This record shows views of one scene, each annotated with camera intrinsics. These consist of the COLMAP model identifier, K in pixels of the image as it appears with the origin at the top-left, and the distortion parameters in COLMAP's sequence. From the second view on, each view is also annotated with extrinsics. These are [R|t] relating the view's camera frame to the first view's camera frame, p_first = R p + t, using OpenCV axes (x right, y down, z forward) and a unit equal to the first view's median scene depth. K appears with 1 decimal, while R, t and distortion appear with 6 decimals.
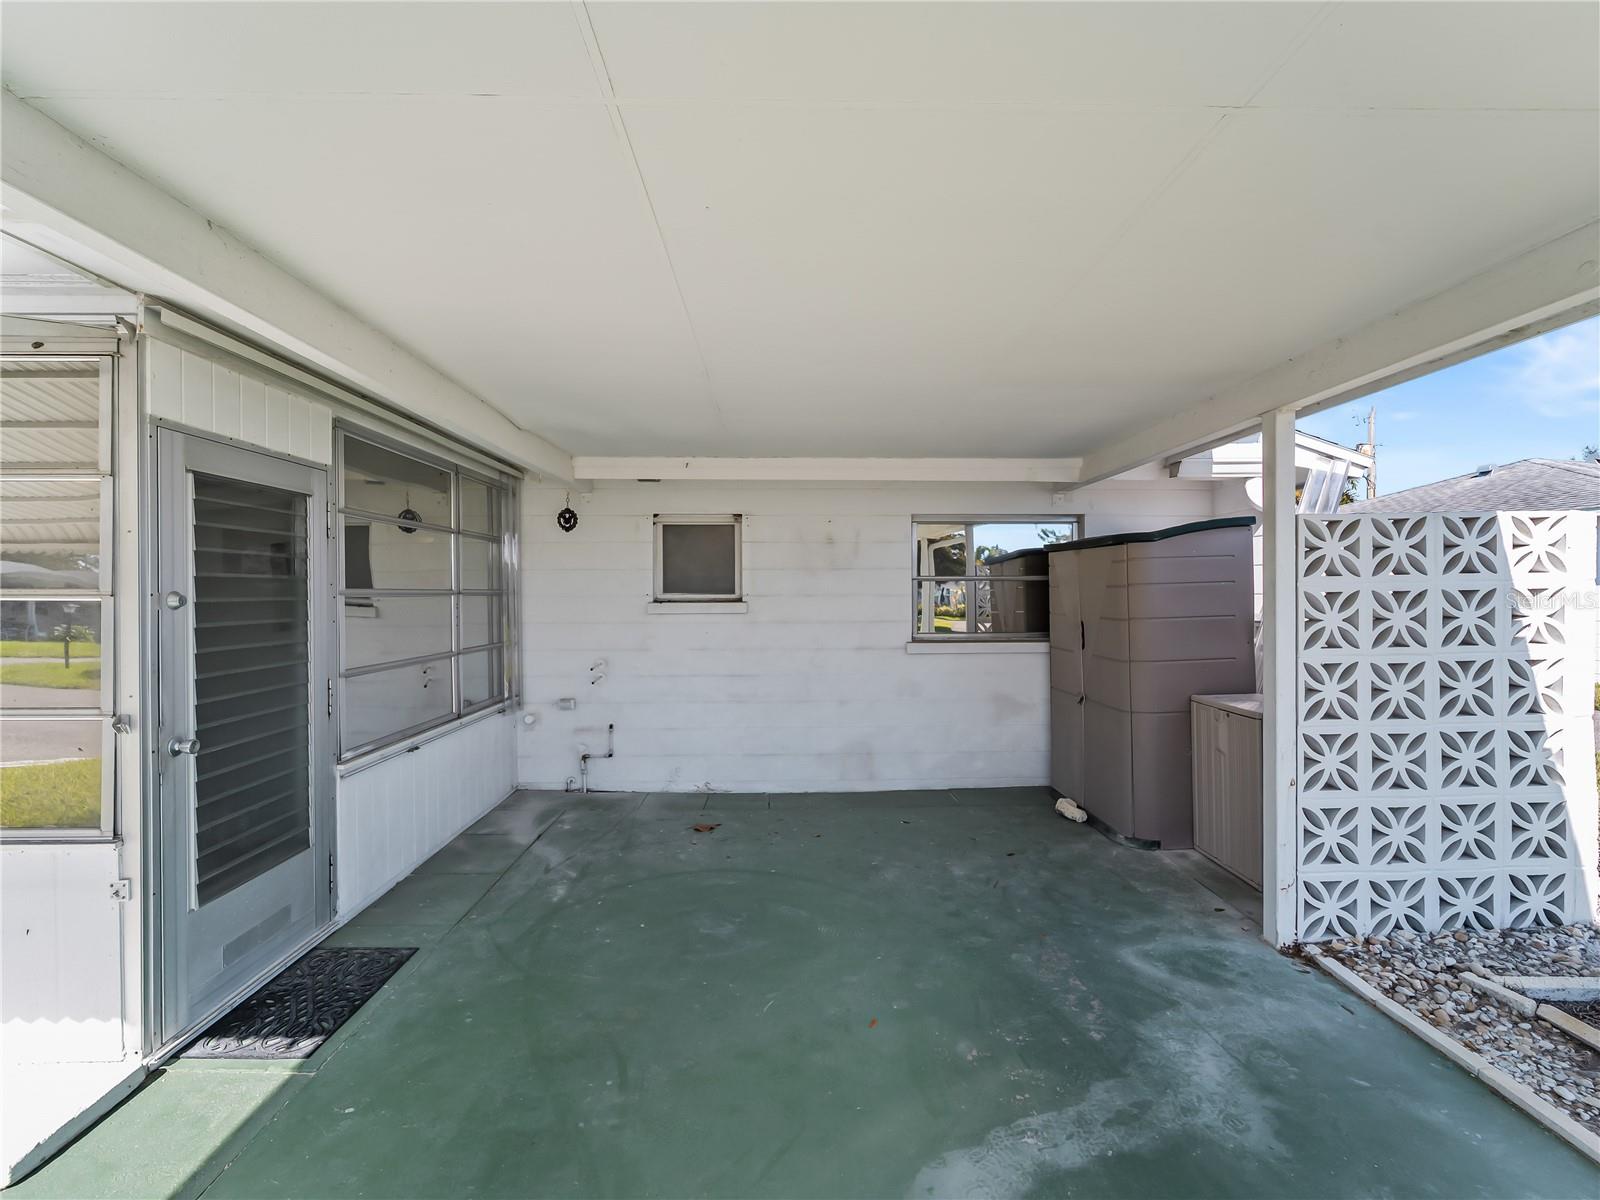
lens RADIAL K [[716.5, 0, 800.0], [0, 716.5, 600.0], [0, 0, 1]] dist [0.001743, 0.000201]
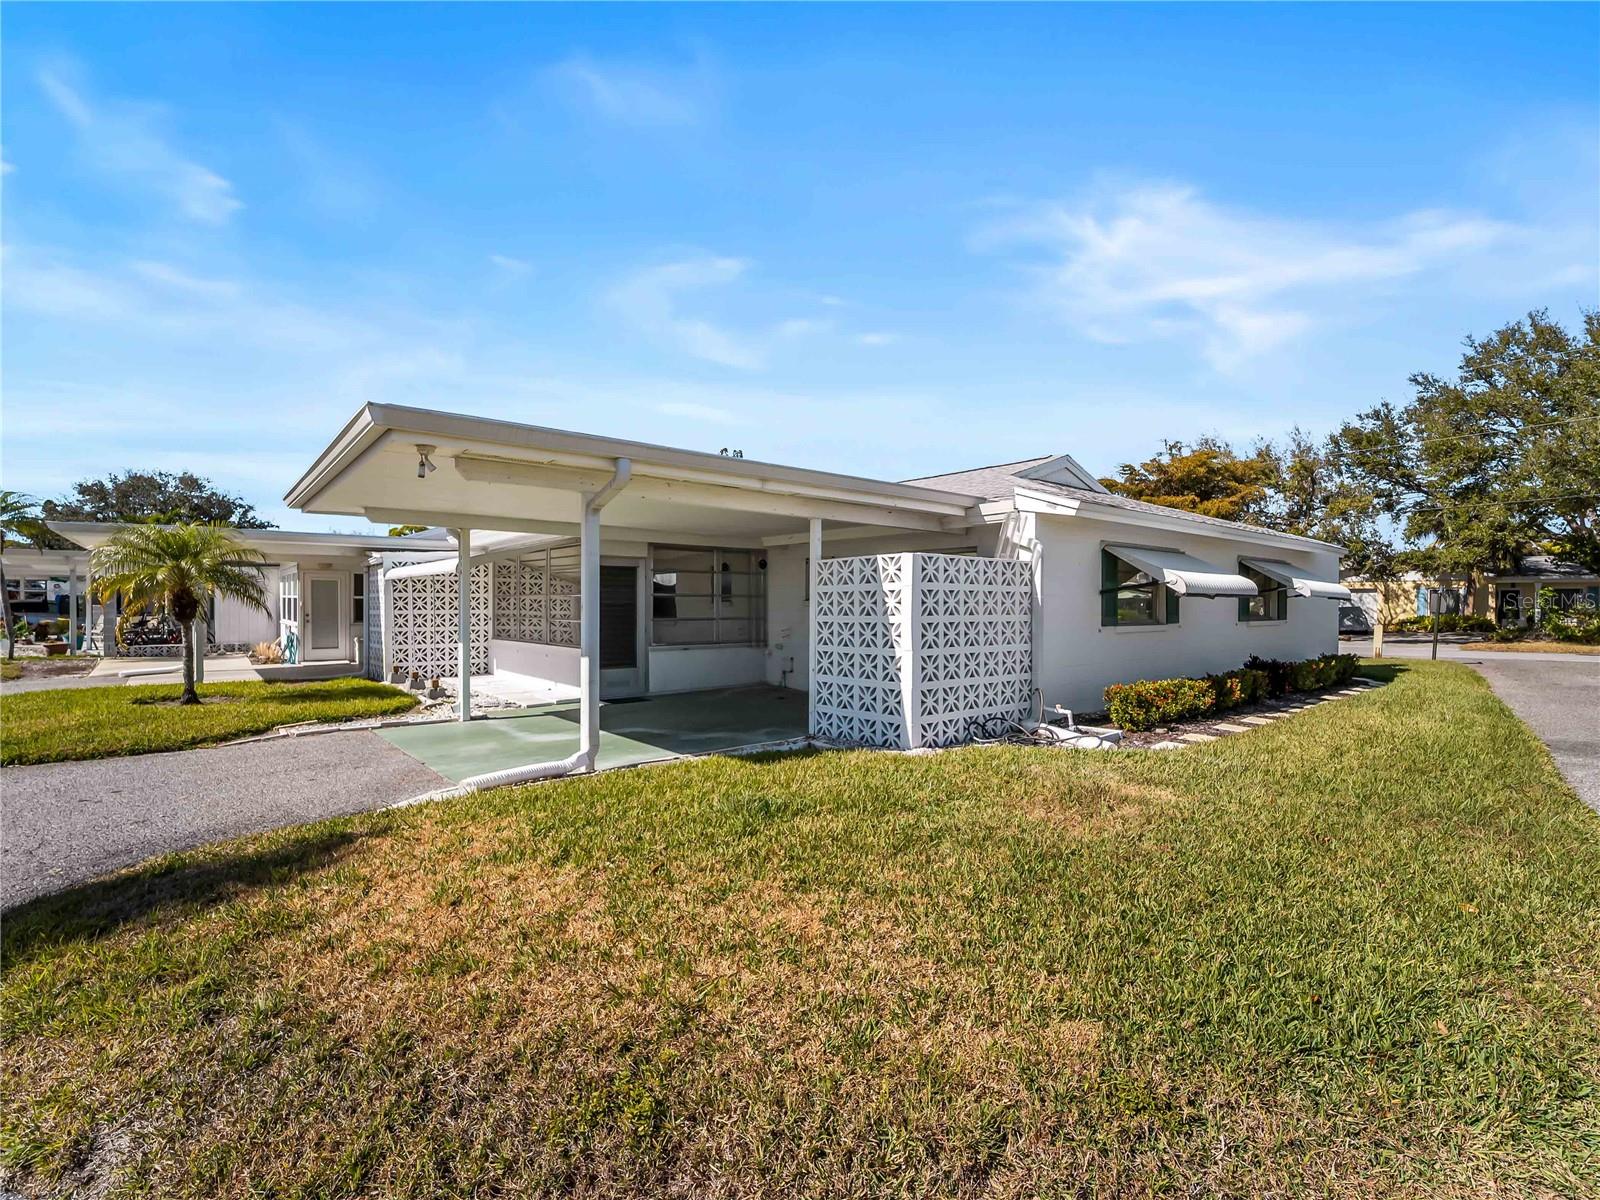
lens RADIAL K [[746.0, 0, 794.6], [0, 746.0, 591.7], [0, 0, 1]] dist [0.000963, -0.000487]
pose [[0.597143, -0.009163, -0.802083, 2.646789], [-0.012086, 0.999718, -0.020419, 0.038627], [0.802044, 0.021887, 0.596864, -0.573701]]
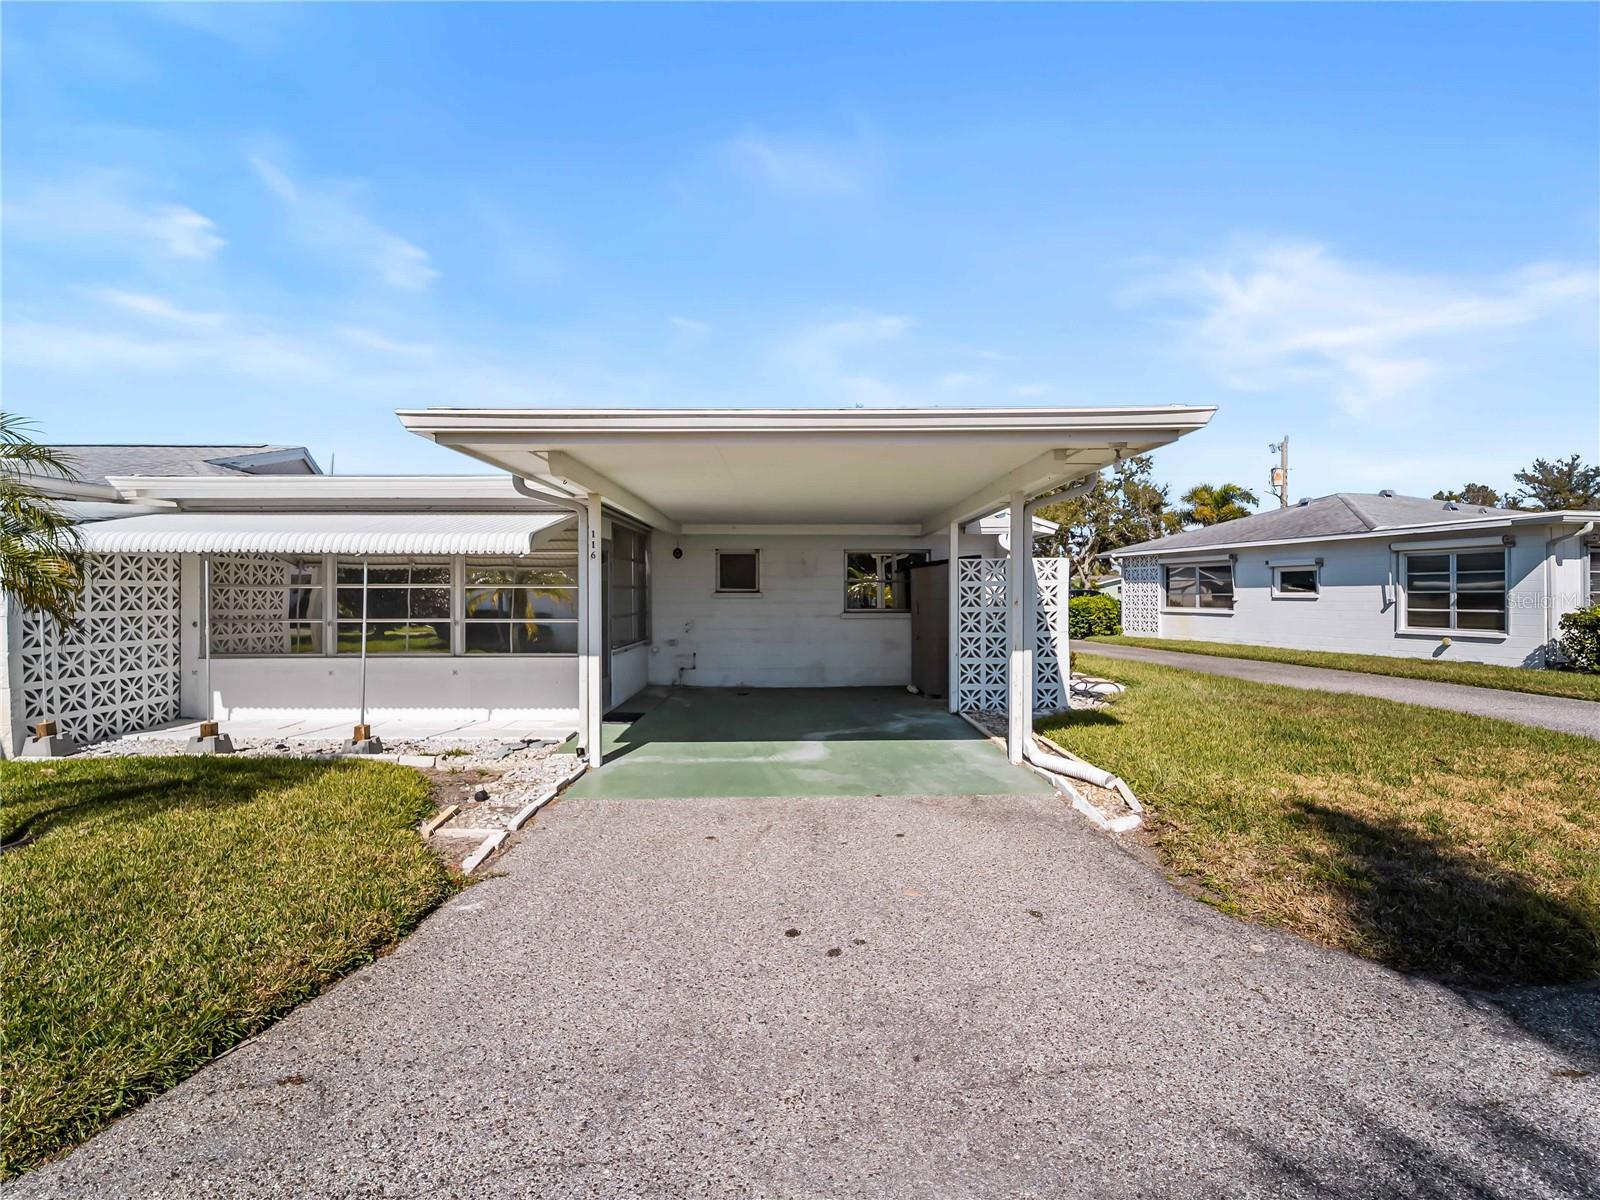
lens RADIAL K [[746.0, 0, 794.6], [0, 746.0, 591.7], [0, 0, 1]] dist [0.000963, -0.000487]
pose [[0.999739, 0.002960, -0.022643, 0.114304], [-0.003256, 0.999909, -0.013071, 0.047222], [0.022602, 0.013141, 0.999658, -1.904508]]
